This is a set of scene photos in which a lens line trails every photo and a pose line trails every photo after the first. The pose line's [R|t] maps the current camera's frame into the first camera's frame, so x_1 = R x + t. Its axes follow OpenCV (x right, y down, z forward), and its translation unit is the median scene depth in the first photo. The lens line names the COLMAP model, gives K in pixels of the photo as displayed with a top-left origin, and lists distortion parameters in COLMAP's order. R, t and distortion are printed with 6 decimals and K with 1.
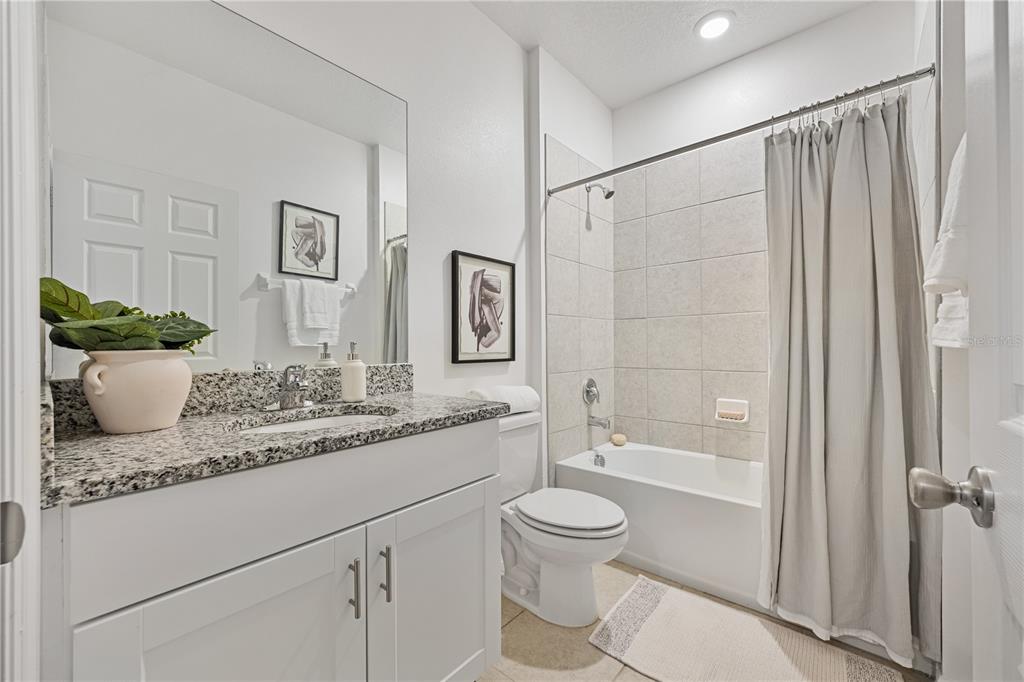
lens RADIAL K [[401.3, 0, 510.1], [0, 401.3, 346.9], [0, 0, 1]] dist [0.000916, -0.000683]
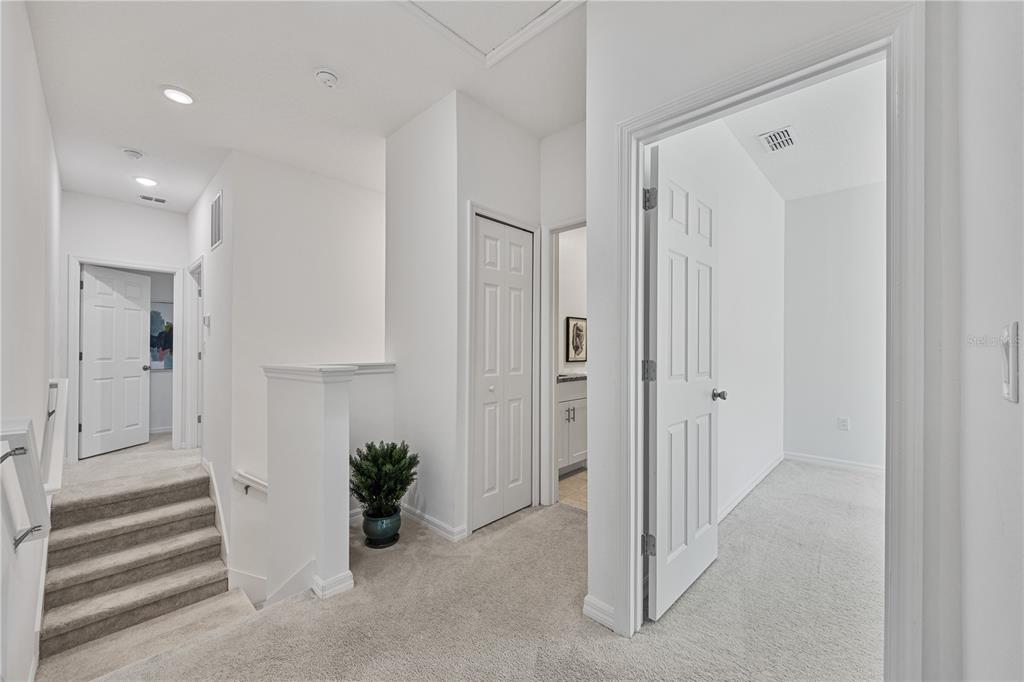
lens RADIAL K [[401.3, 0, 510.5], [0, 401.3, 347.8], [0, 0, 1]] dist [0.000916, -0.000683]
pose [[0.999155, 0.006418, -0.040587, -0.386957], [-0.006777, 0.999939, -0.008706, -0.022705], [0.040528, 0.008974, 0.999138, -1.477448]]
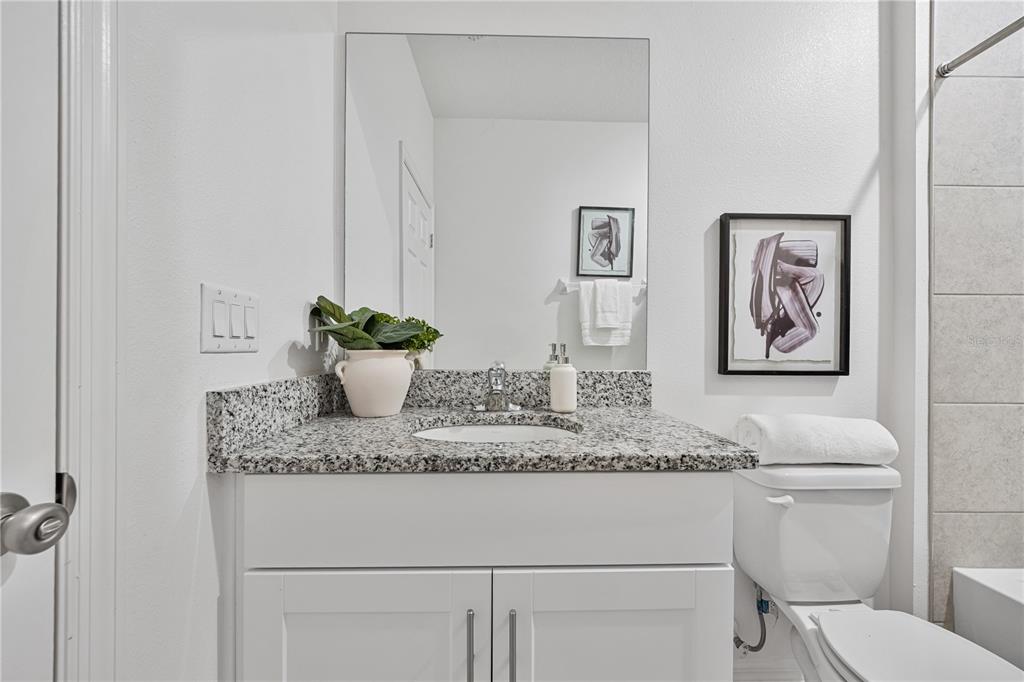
lens RADIAL K [[401.3, 0, 511.2], [0, 401.3, 344.4], [0, 0, 1]] dist [0.000916, -0.000683]
pose [[0.676485, 0.010582, -0.736381, 0.131125], [-0.012285, 0.999920, 0.003084, -0.008666], [0.736354, 0.006960, 0.676560, 0.243624]]
